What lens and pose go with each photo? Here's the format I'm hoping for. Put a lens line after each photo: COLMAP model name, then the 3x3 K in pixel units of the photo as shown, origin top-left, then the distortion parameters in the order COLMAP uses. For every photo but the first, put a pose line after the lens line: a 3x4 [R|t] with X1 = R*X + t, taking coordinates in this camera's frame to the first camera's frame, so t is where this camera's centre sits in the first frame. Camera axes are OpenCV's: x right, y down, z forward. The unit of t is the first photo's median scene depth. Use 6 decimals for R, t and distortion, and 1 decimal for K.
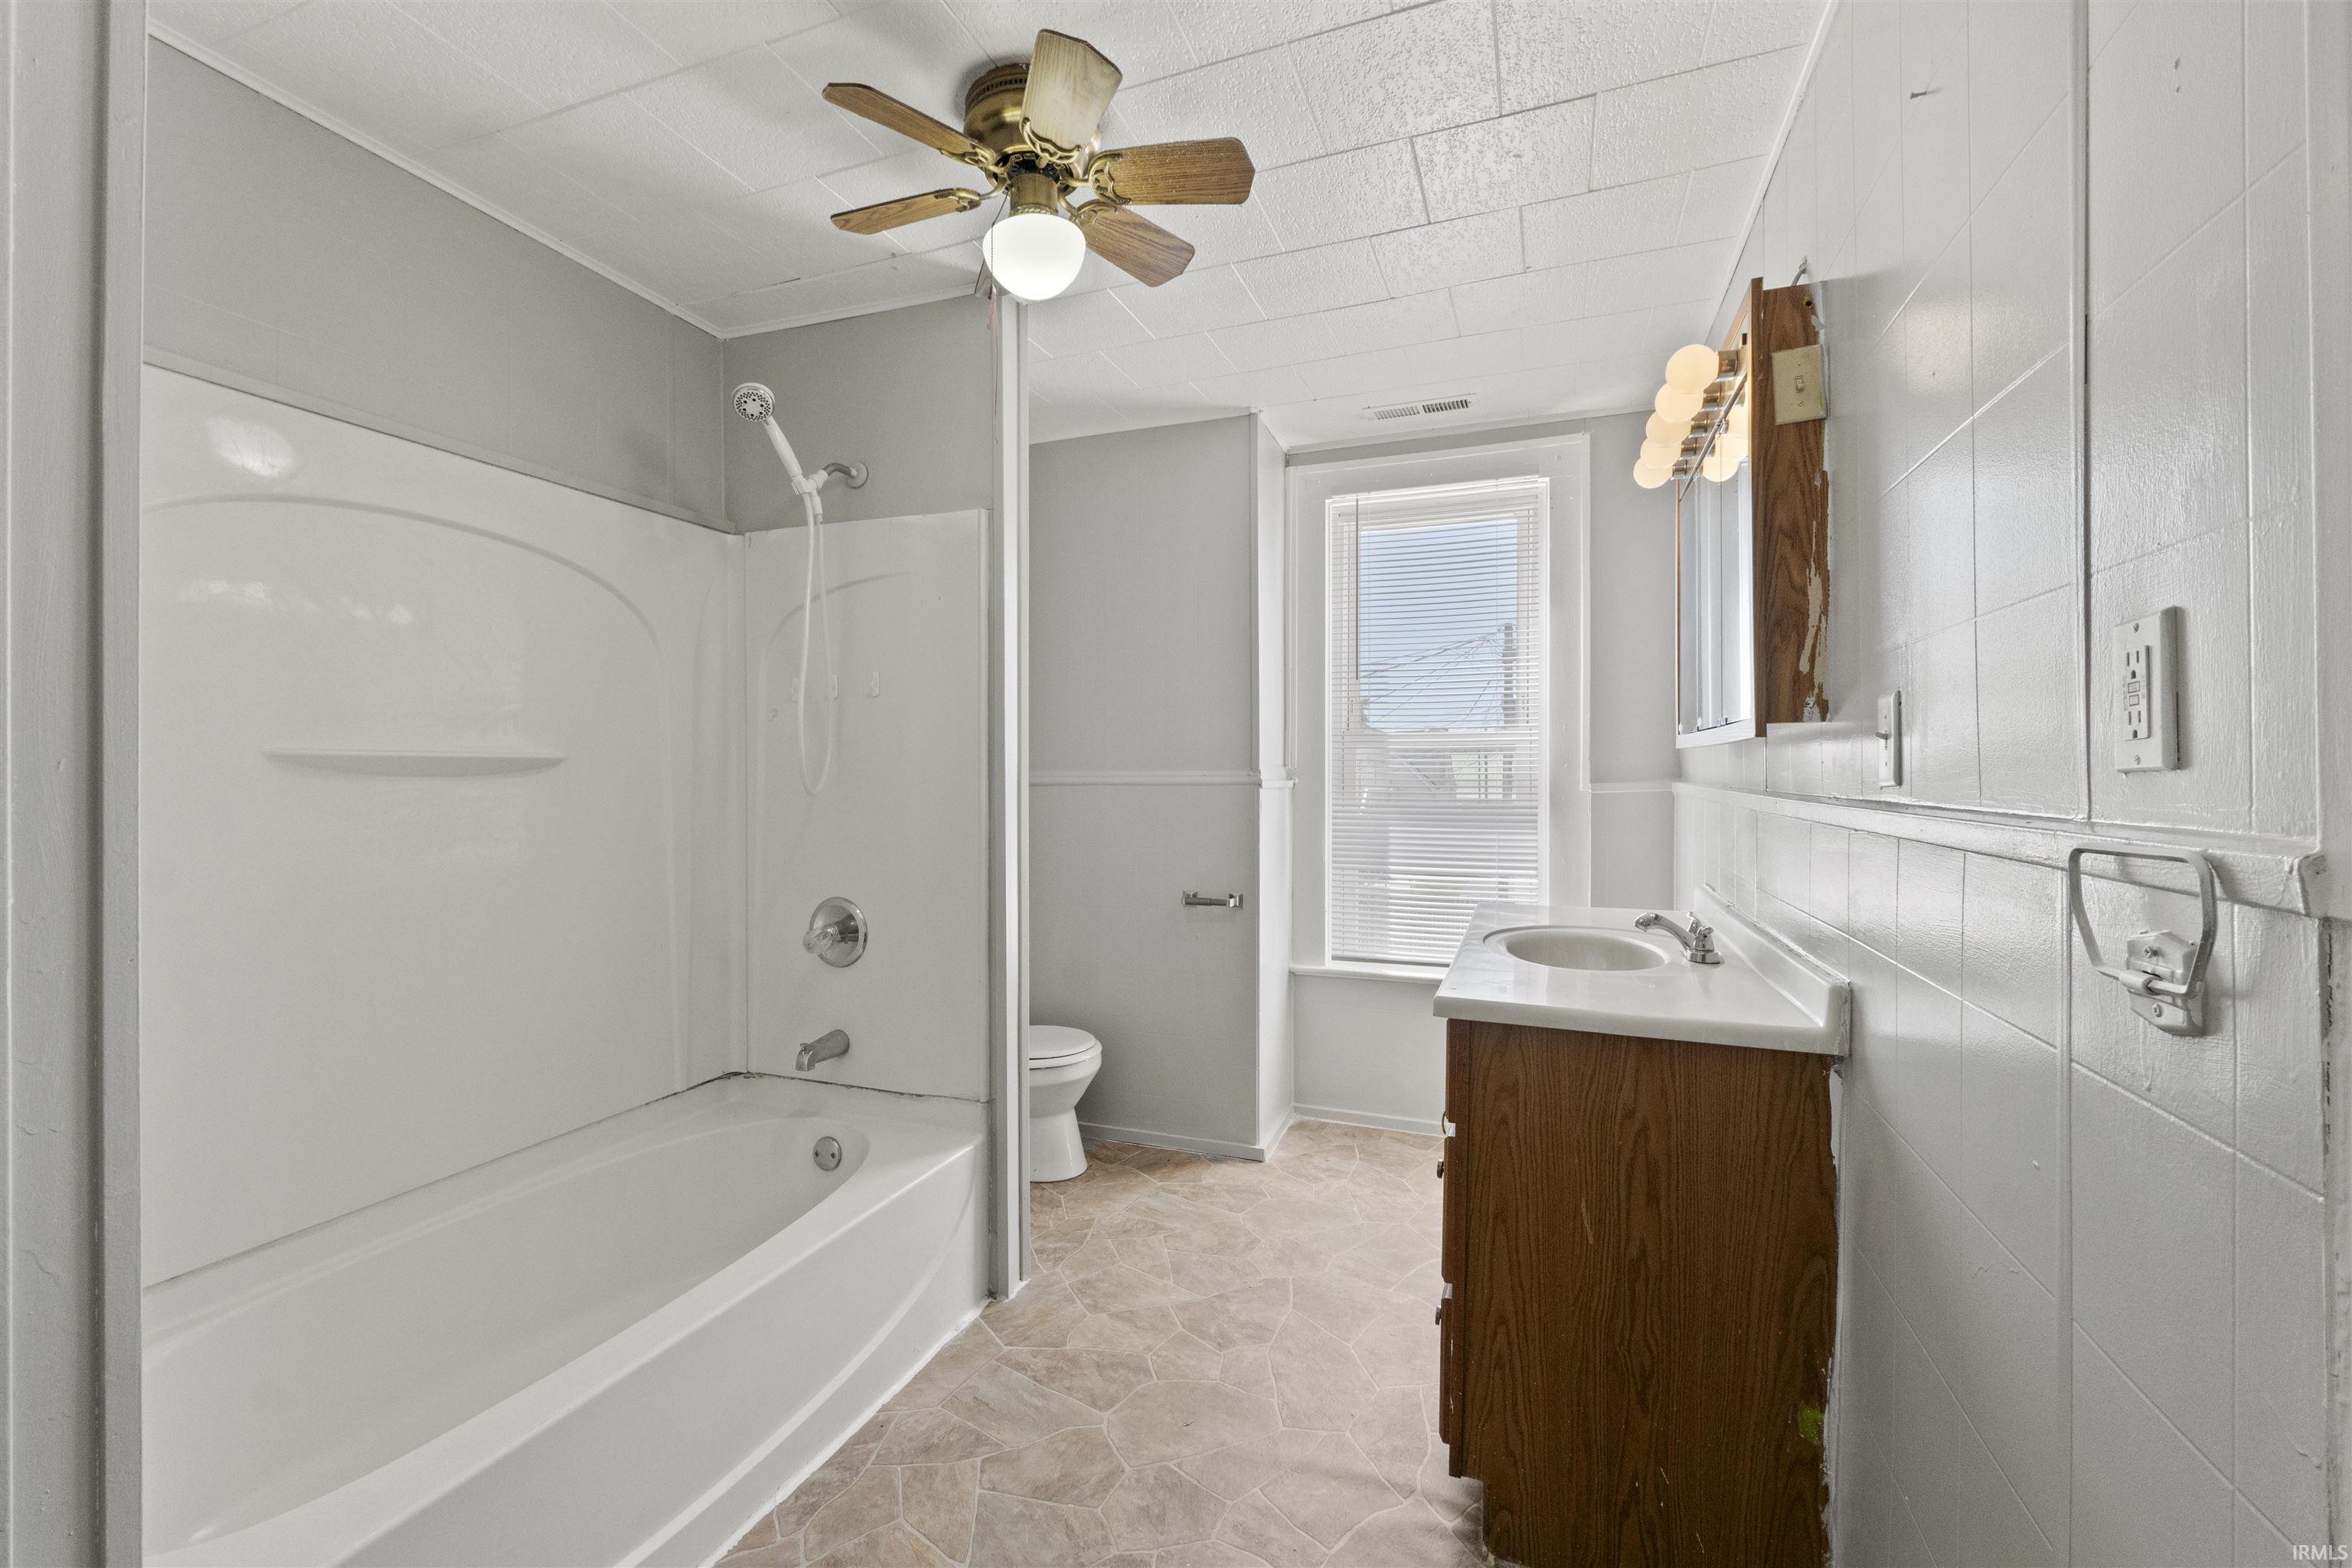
lens RADIAL K [[986.9, 0, 1164.9], [0, 986.9, 769.4], [0, 0, 1]] dist [-0.009590, 0.000054]
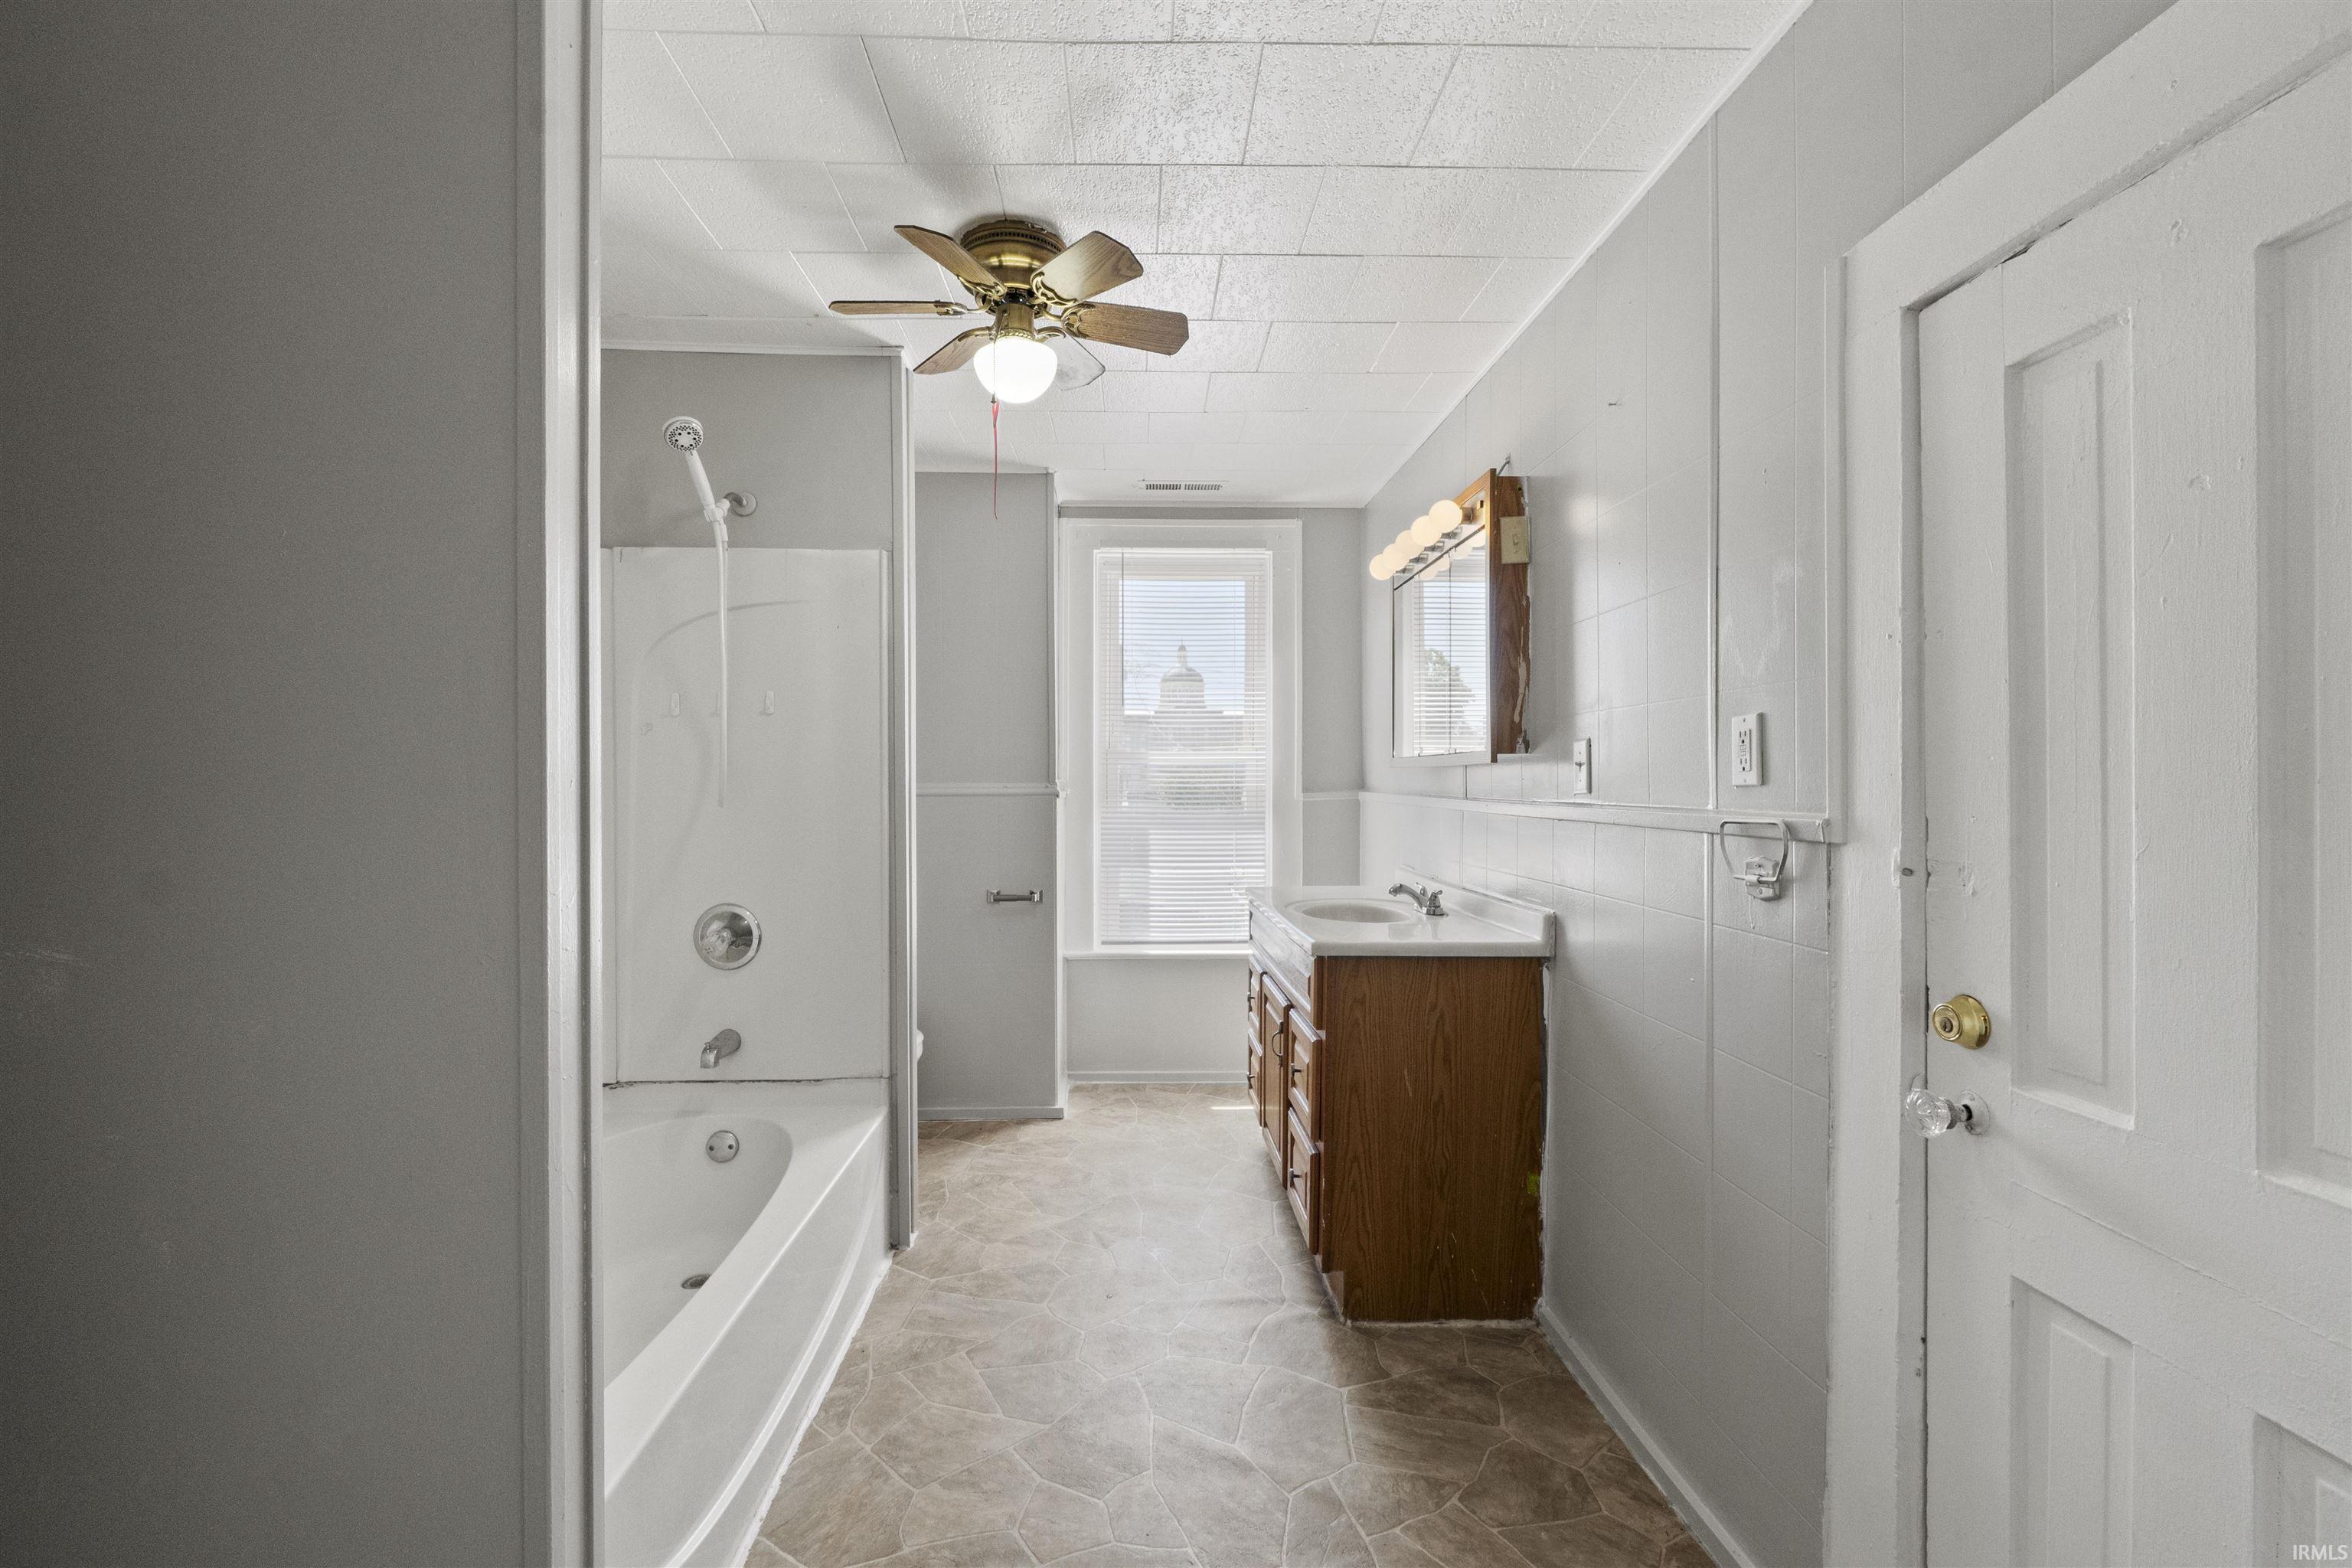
lens RADIAL K [[986.9, 0, 1167.6], [0, 986.9, 784.8], [0, 0, 1]] dist [-0.009590, 0.000054]
pose [[0.919643, -0.000926, 0.392754, -0.393741], [-0.001094, 0.999987, 0.004919, -0.004022], [-0.392754, -0.004954, 0.919630, -0.192842]]
